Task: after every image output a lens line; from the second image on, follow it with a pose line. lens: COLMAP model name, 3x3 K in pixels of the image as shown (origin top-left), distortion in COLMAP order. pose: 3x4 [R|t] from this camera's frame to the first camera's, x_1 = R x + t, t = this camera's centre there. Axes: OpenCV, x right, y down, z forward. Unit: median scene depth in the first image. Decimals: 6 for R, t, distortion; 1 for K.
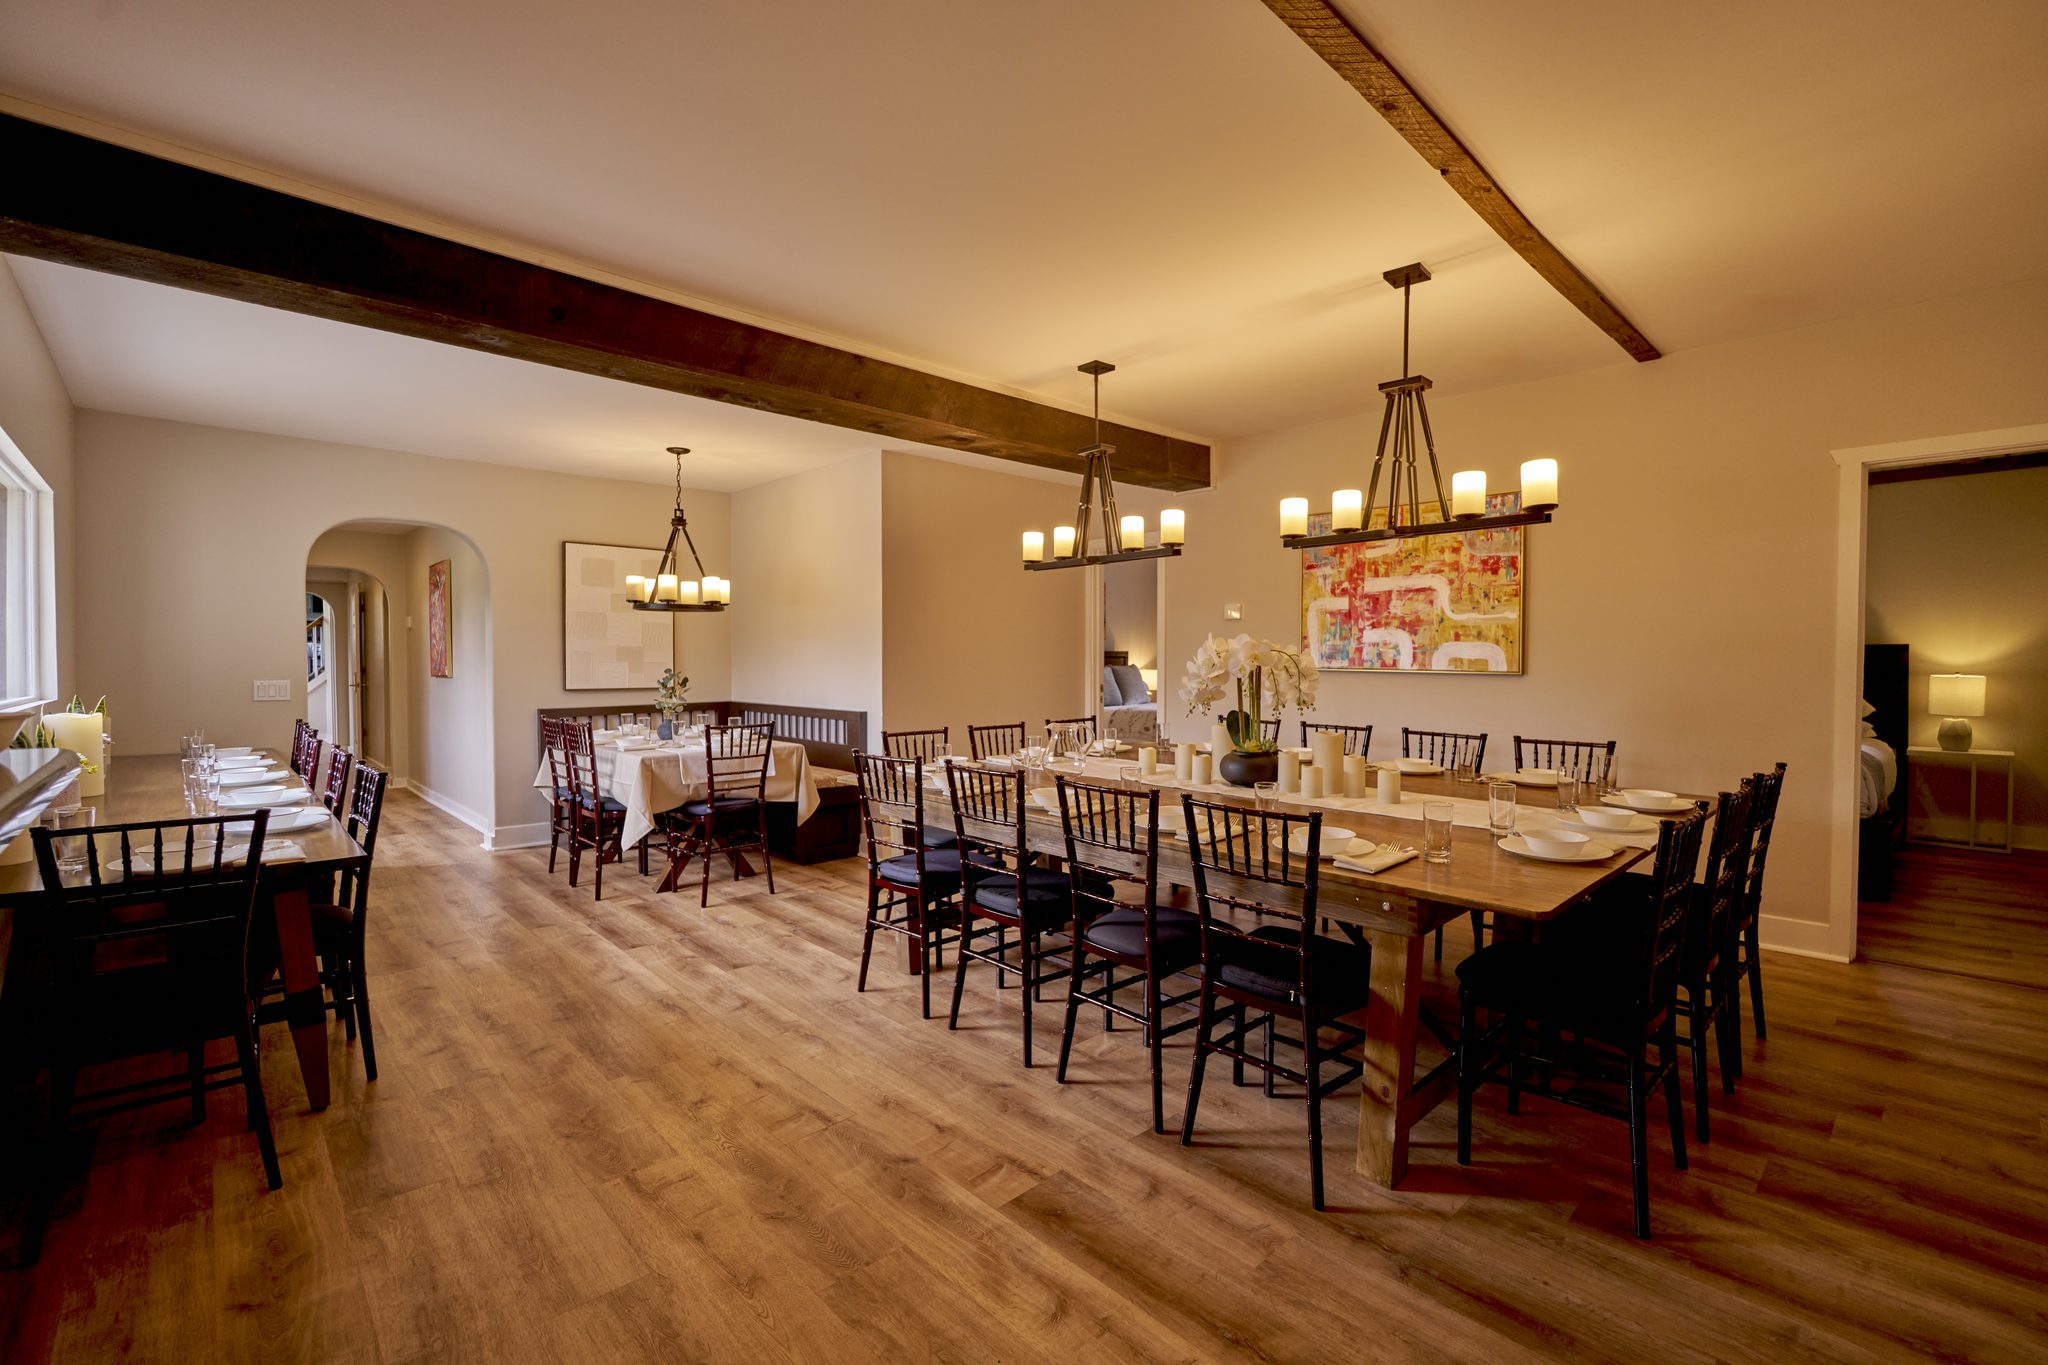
lens RADIAL K [[888.5, 0, 1021.8], [0, 888.5, 671.8], [0, 0, 1]] dist [0.002771, 0.000212]
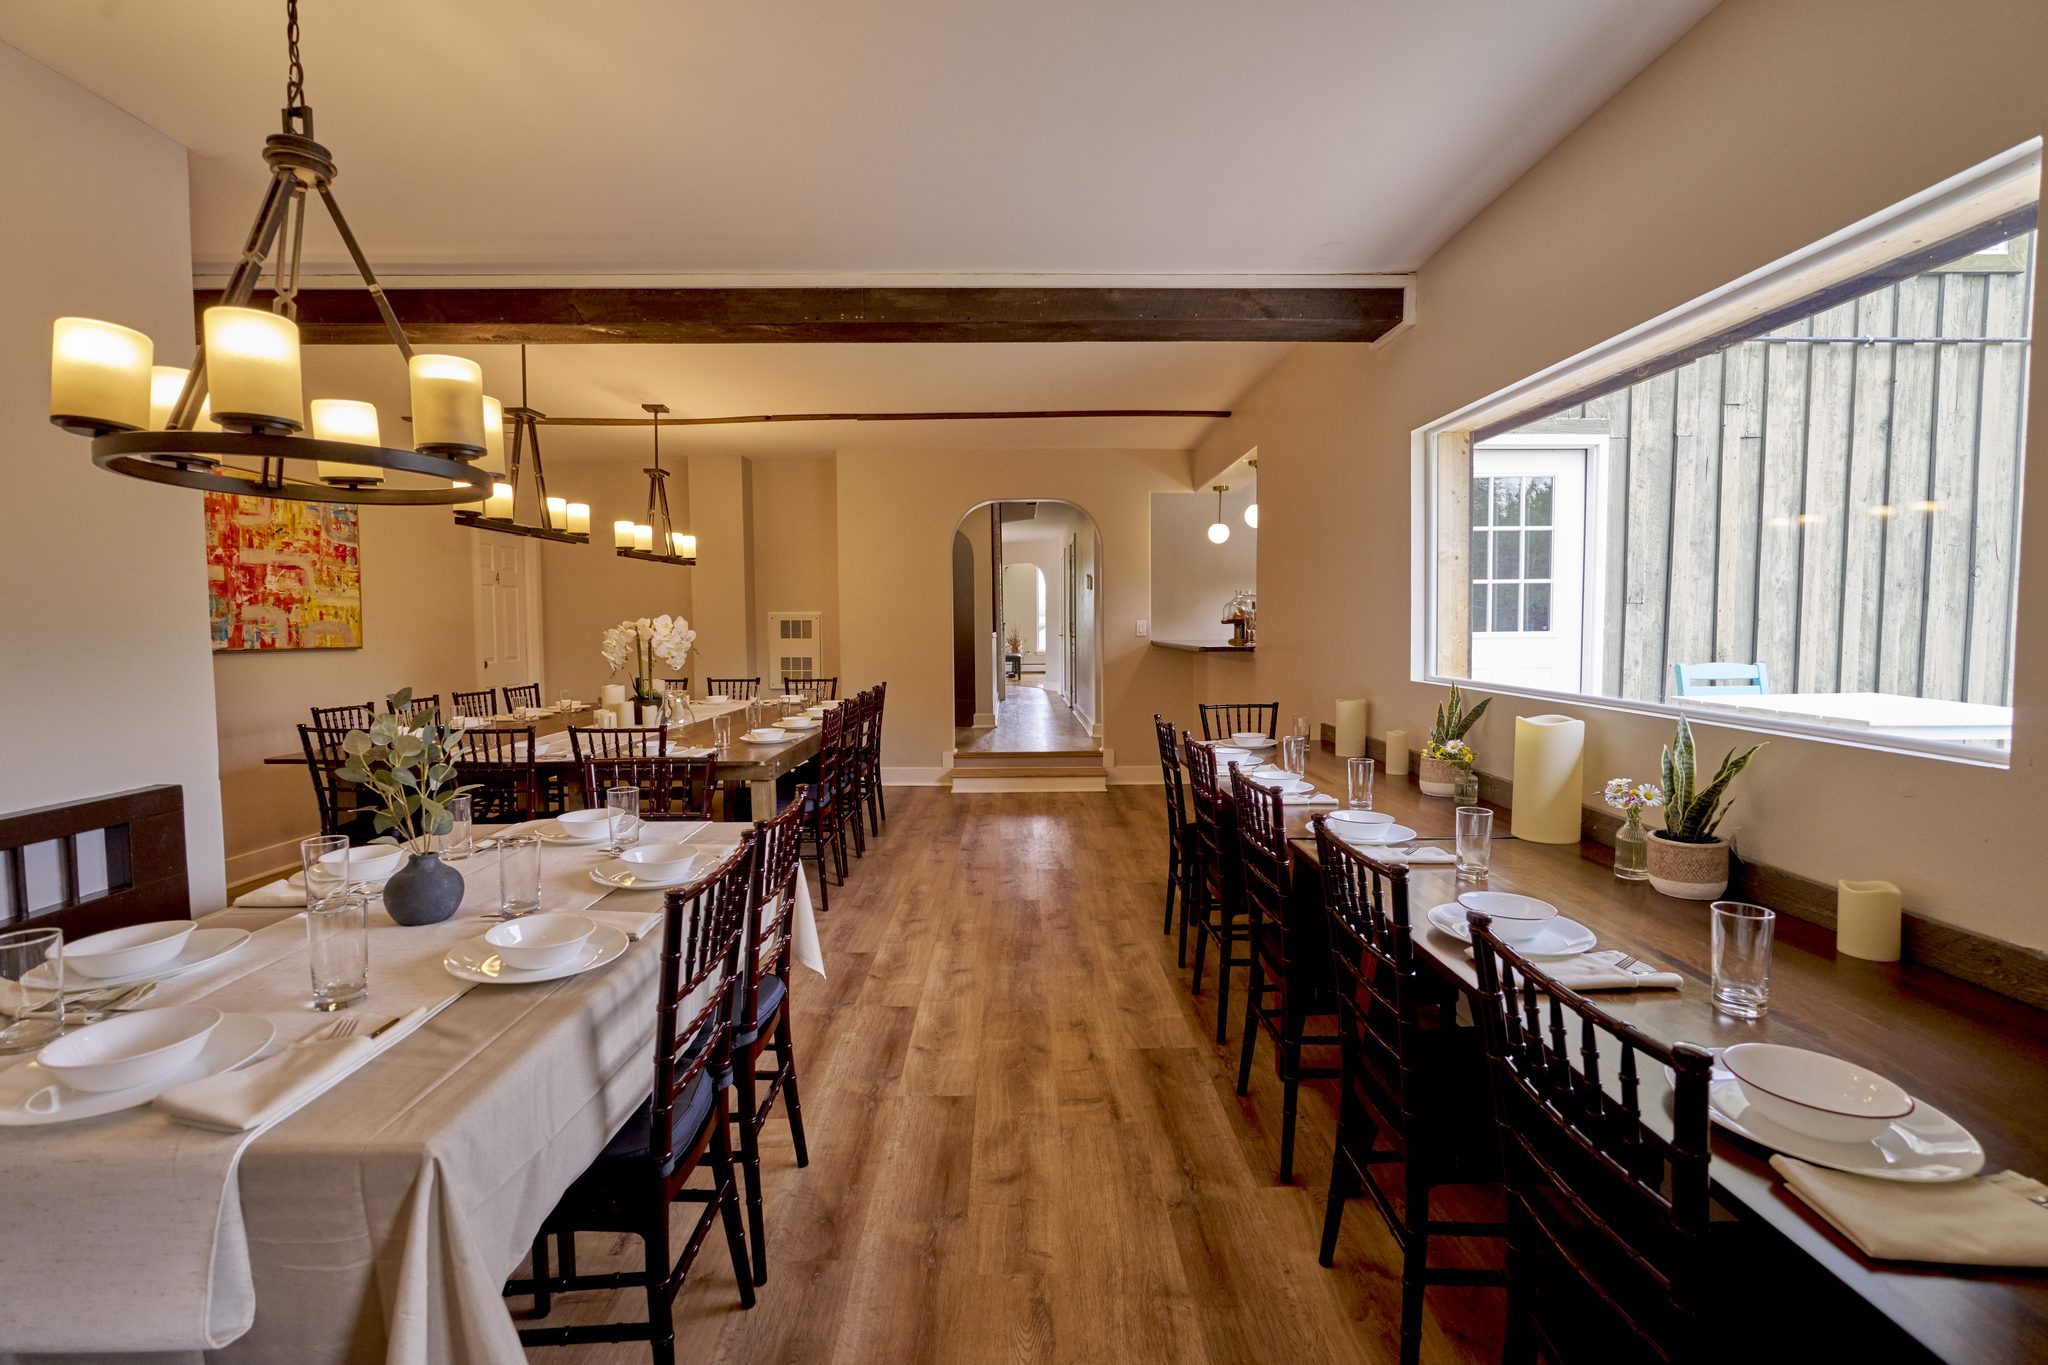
lens RADIAL K [[888.5, 0, 1024.4], [0, 888.5, 674.9], [0, 0, 1]] dist [0.002771, 0.000212]
pose [[-0.738098, -0.031605, 0.673953, -0.822432], [0.022906, 0.997153, 0.071848, -0.025480], [-0.674304, 0.068468, -0.735273, 1.184164]]
